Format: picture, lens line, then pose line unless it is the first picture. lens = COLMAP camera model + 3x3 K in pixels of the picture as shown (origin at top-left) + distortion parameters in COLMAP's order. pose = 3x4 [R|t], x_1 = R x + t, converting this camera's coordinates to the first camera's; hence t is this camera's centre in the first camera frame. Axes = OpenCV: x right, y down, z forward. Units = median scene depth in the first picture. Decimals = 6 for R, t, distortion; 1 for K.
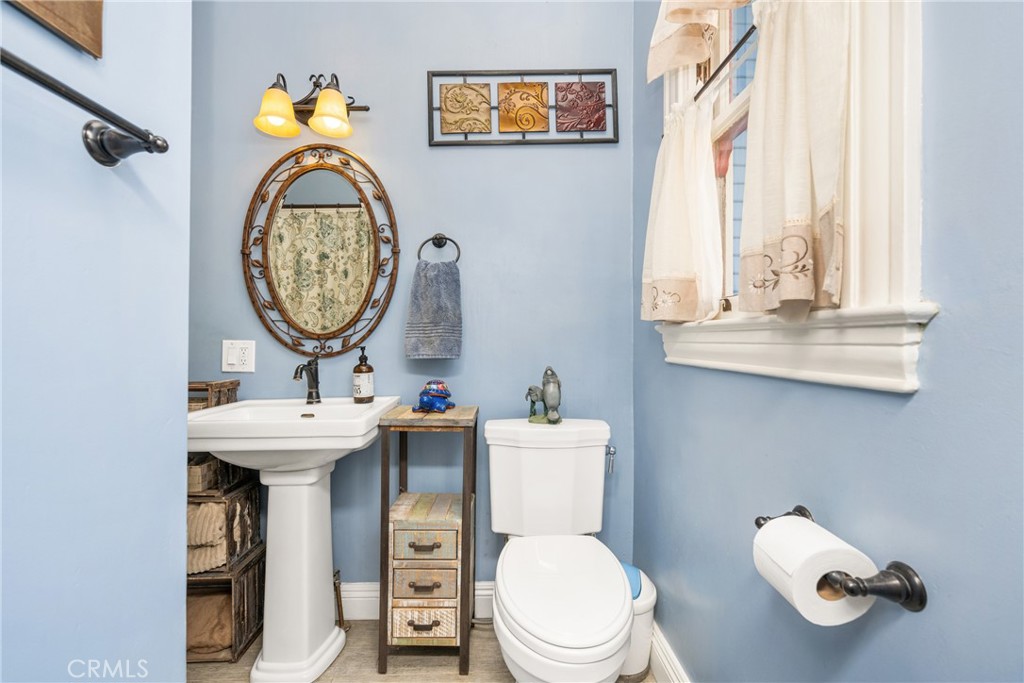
lens RADIAL K [[460.6, 0, 512.0], [0, 460.6, 341.5], [0, 0, 1]] dist [0.000075, 0.000060]
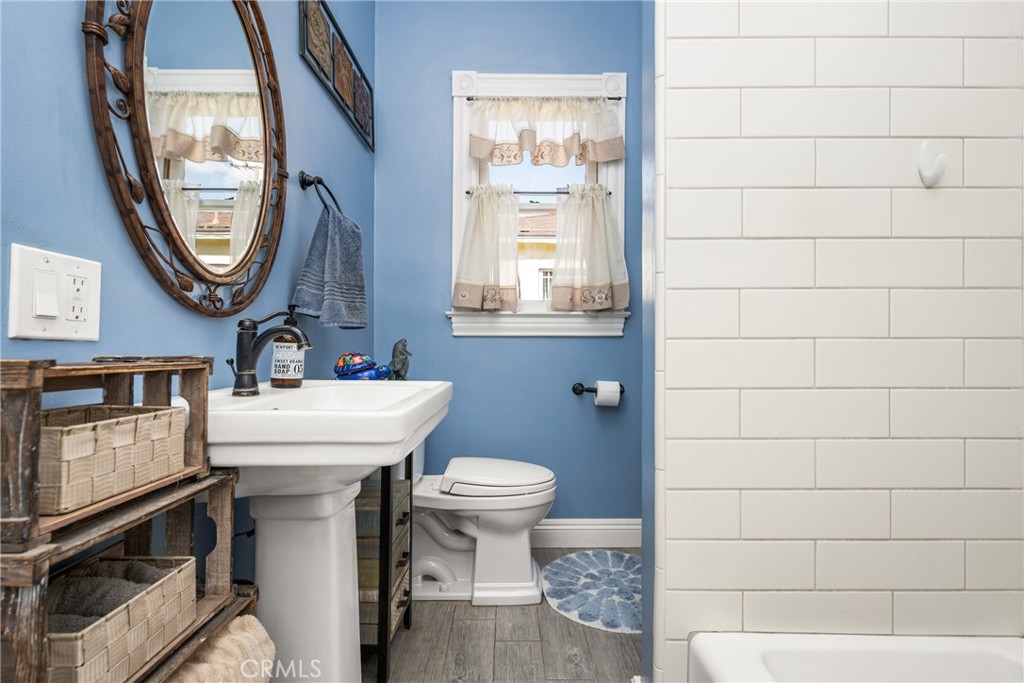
lens RADIAL K [[460.5, 0, 512.0], [0, 460.5, 341.5], [0, 0, 1]] dist [0.002292, 0.000165]
pose [[0.006098, 0.017428, 0.999830, -0.966227], [-0.002428, 0.999845, -0.017414, 0.073995], [-0.999978, -0.002321, 0.006140, 0.637184]]
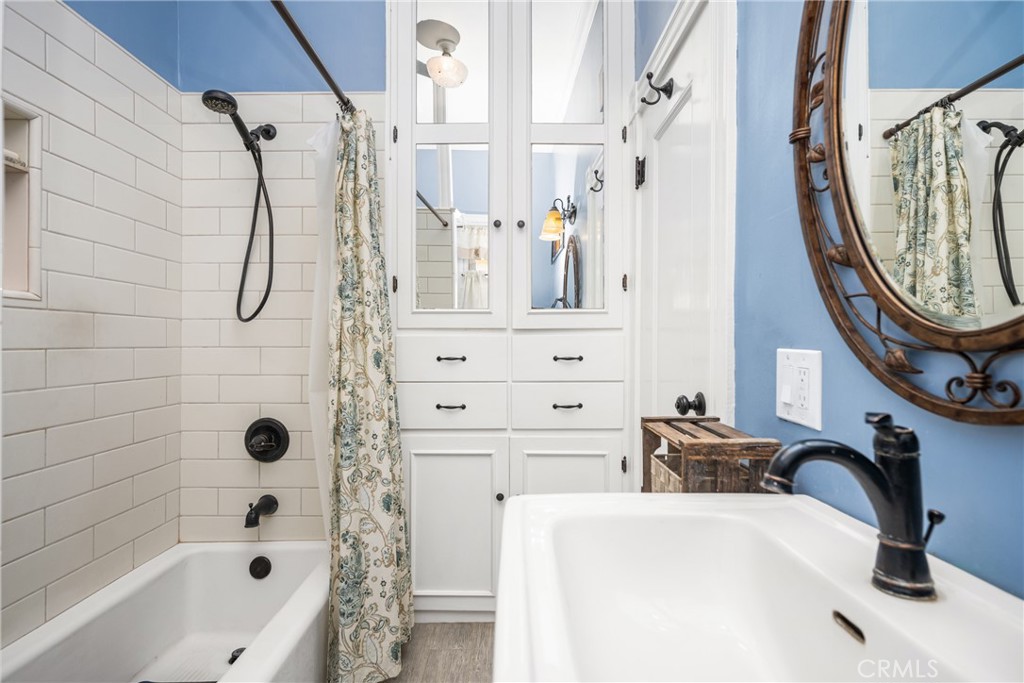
lens RADIAL K [[500.6, 0, 510.3], [0, 500.6, 338.0], [0, 0, 1]] dist [-0.000990, -0.000384]
pose [[-0.004609, -0.001021, -0.999989, -0.129525], [-0.000342, 0.999999, -0.001019, -0.012596], [0.999989, 0.000338, -0.004610, 0.739984]]
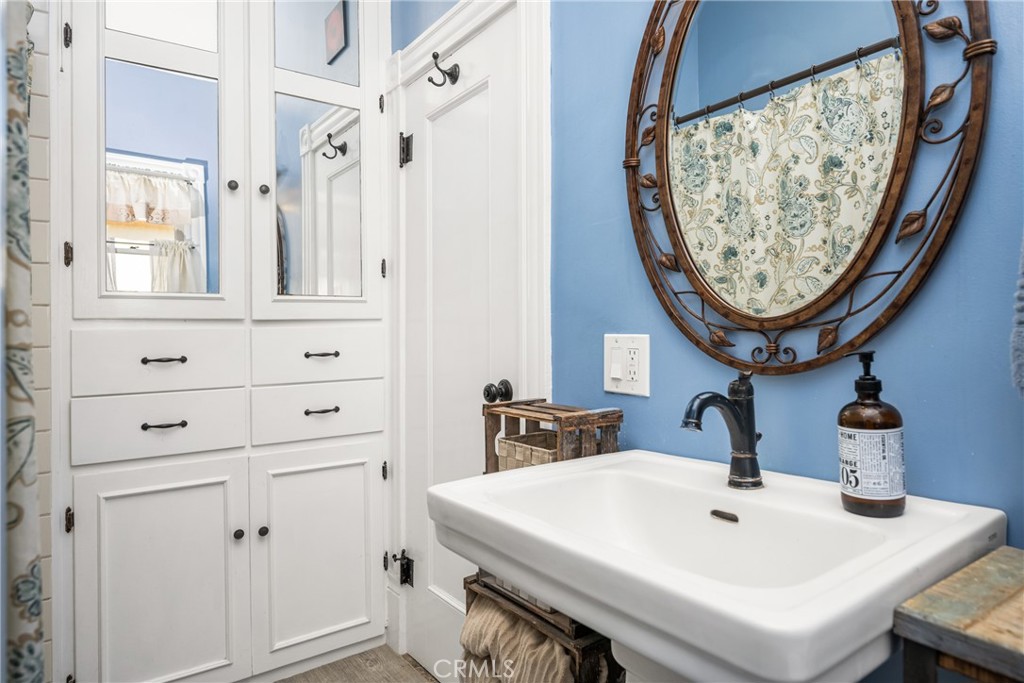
lens RADIAL K [[614.1, 0, 509.3], [0, 614.1, 332.1], [0, 0, 1]] dist [-0.001801, -0.000499]
pose [[0.576394, -0.006198, -0.817149, -0.094664], [0.012860, 0.999916, 0.001487, -0.007728], [0.817071, -0.011365, 0.576425, 0.486518]]
